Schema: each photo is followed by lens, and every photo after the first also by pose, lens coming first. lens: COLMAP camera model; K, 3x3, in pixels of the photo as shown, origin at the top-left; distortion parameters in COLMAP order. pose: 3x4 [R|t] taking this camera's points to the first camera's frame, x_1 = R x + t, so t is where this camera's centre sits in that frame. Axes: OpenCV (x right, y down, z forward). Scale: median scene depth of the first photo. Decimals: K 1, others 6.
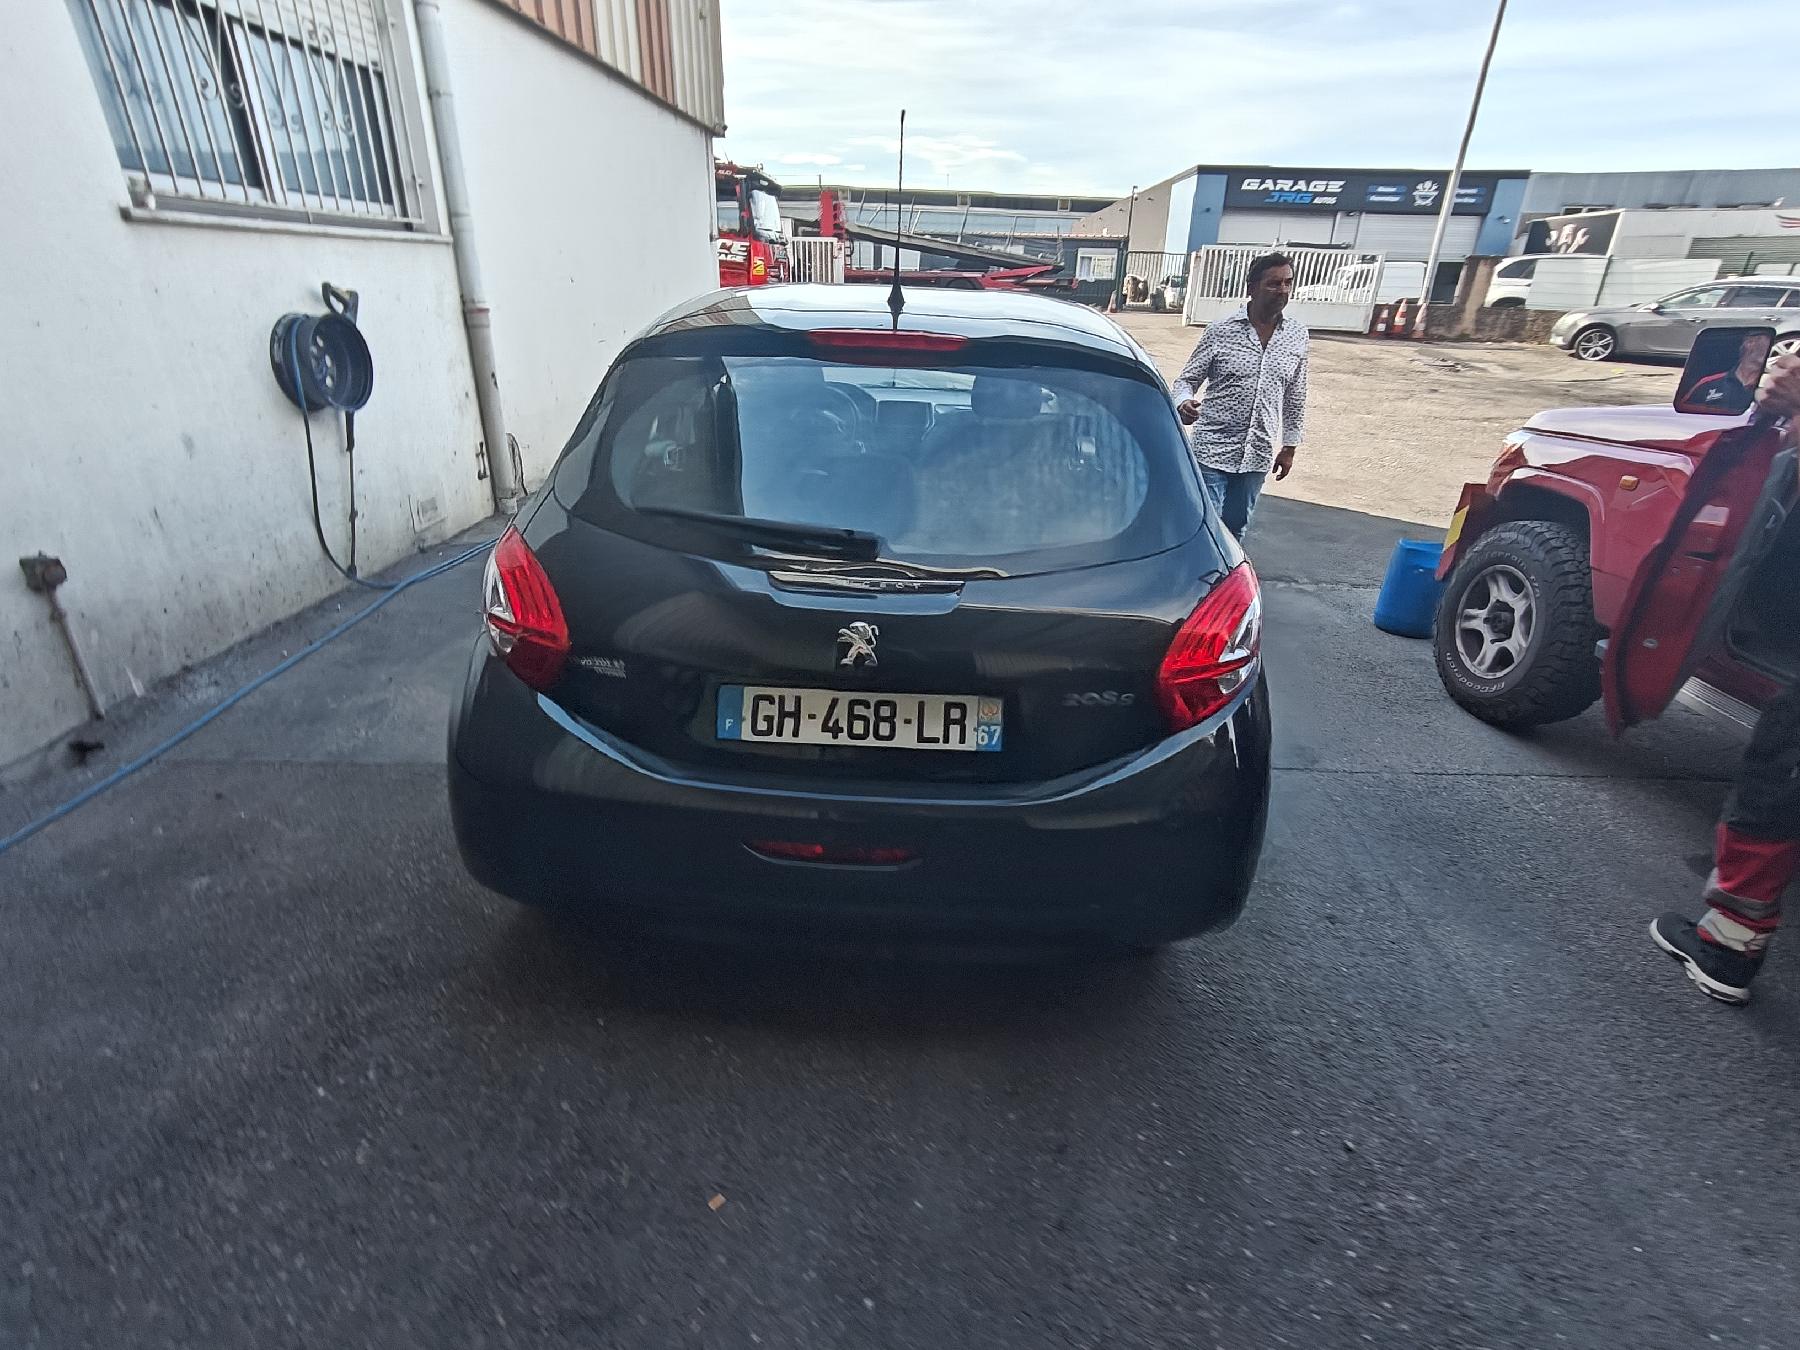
lens RADIAL K [[892.0, 0, 912.9], [0, 892.0, 682.9], [0, 0, 1]] dist [-0.003667, 0.008430]
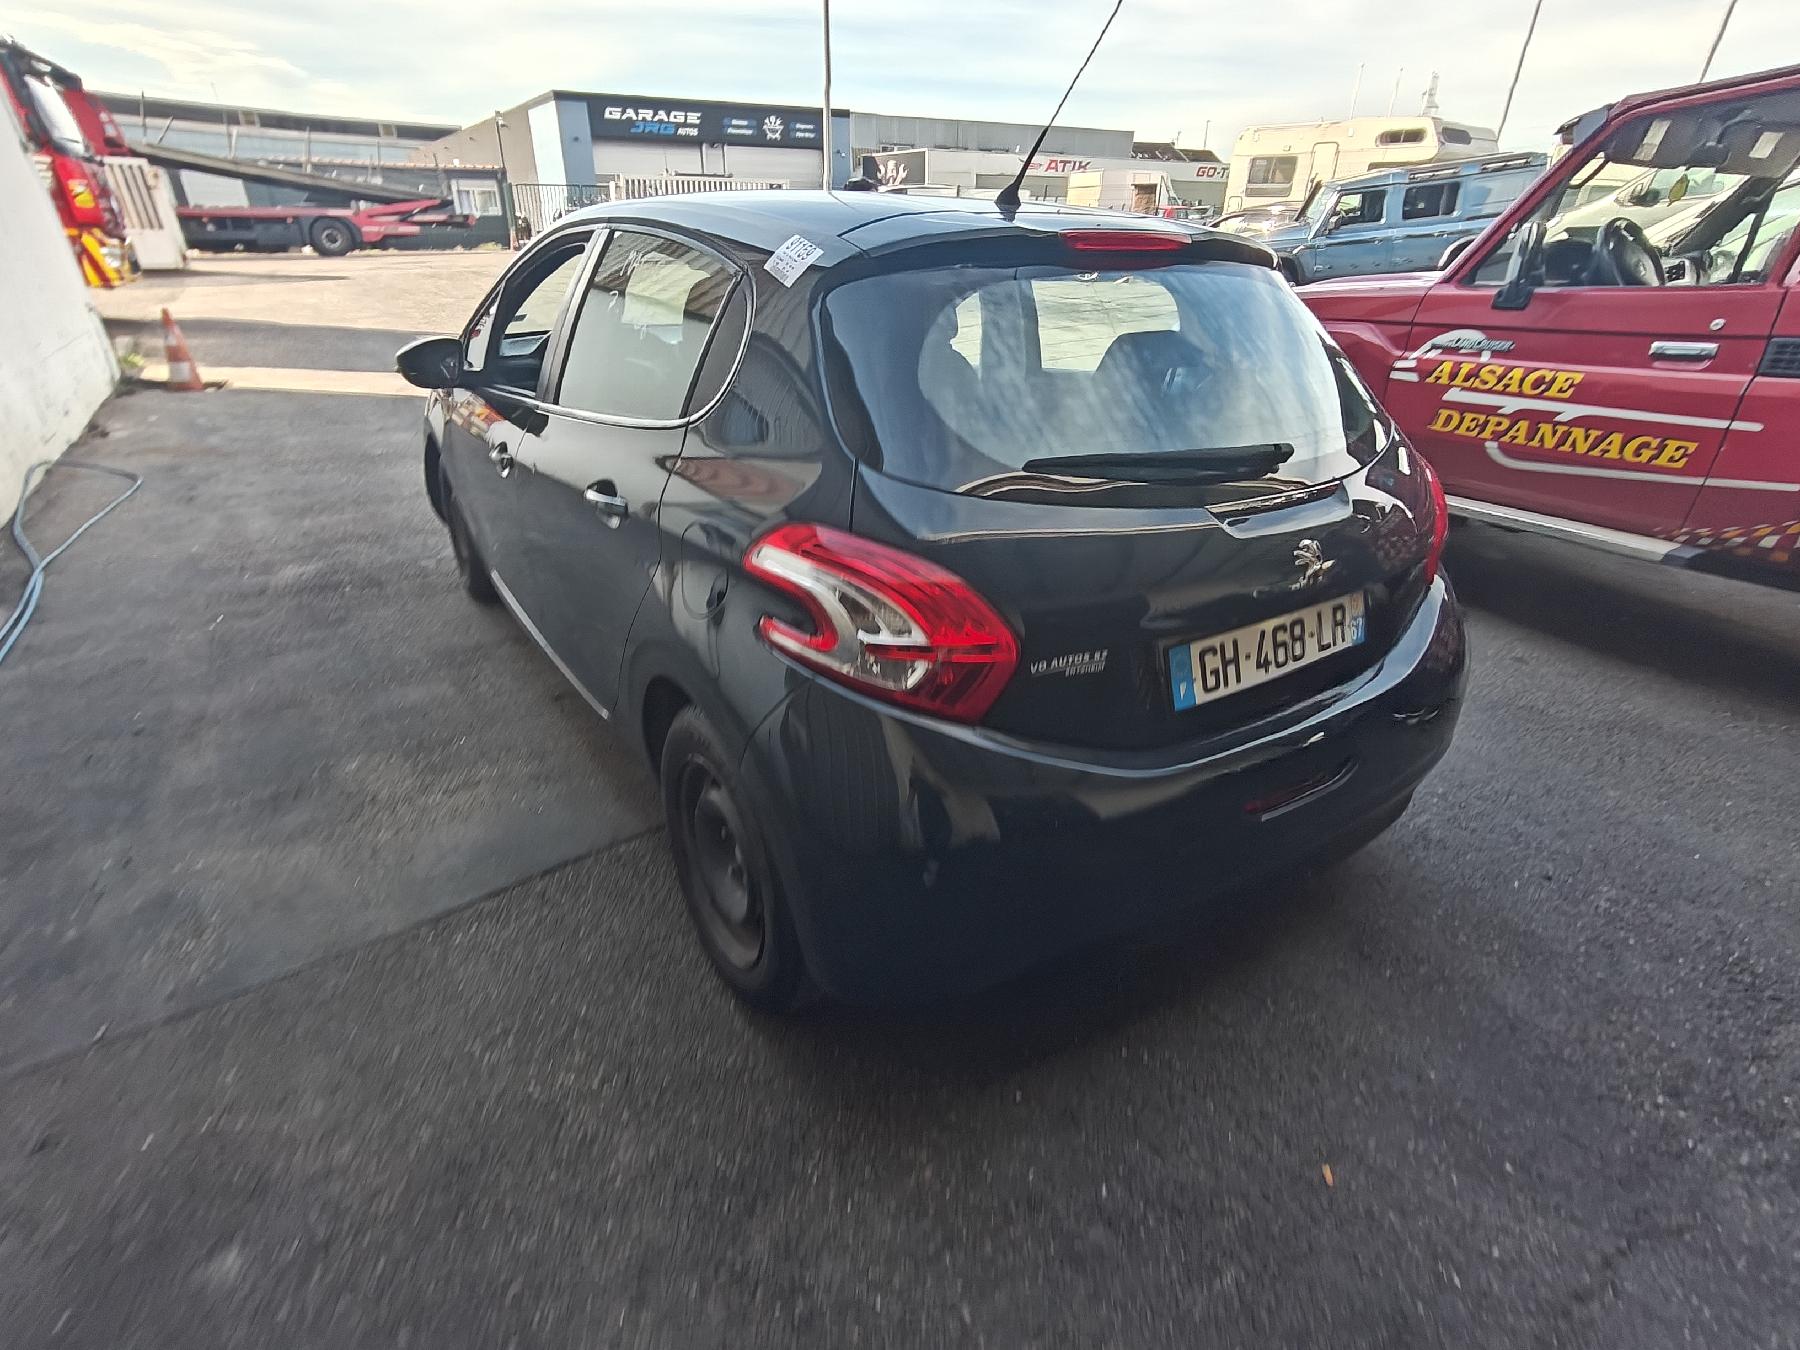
lens RADIAL K [[892.0, 0, 893.8], [0, 892.0, 684.3], [0, 0, 1]] dist [-0.003667, 0.008430]
pose [[0.825547, -0.279062, 0.490507, -0.425548], [0.249150, 0.960115, 0.126903, -0.069503], [-0.506356, 0.017446, 0.862148, 0.189720]]
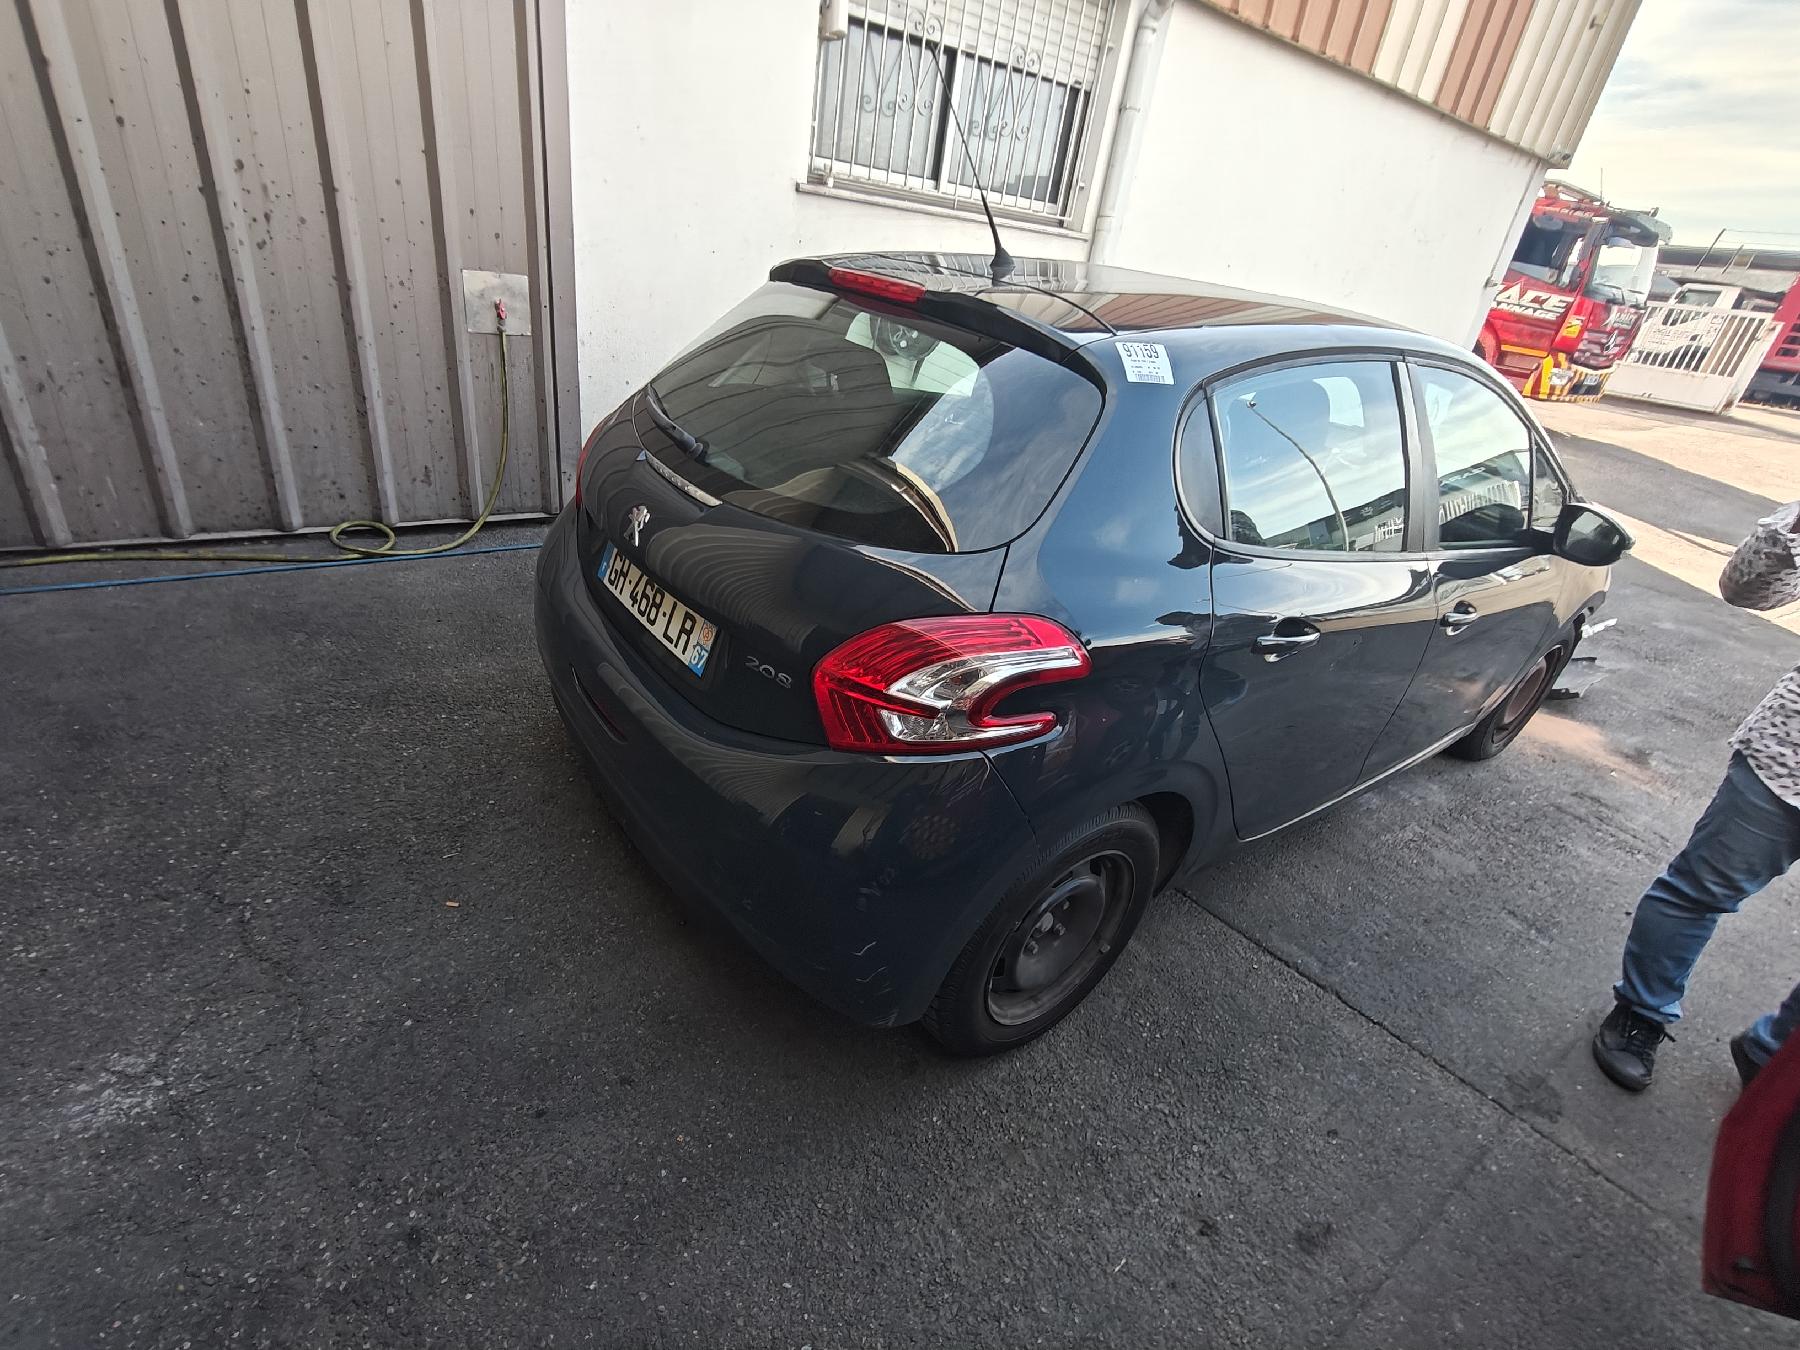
lens RADIAL K [[892.0, 0, 905.6], [0, 892.0, 687.7], [0, 0, 1]] dist [-0.003667, 0.008430]
pose [[0.628208, 0.403578, -0.665191, 0.444340], [-0.427107, 0.893495, 0.138731, -0.072429], [0.650334, 0.196956, 0.733672, 0.205854]]
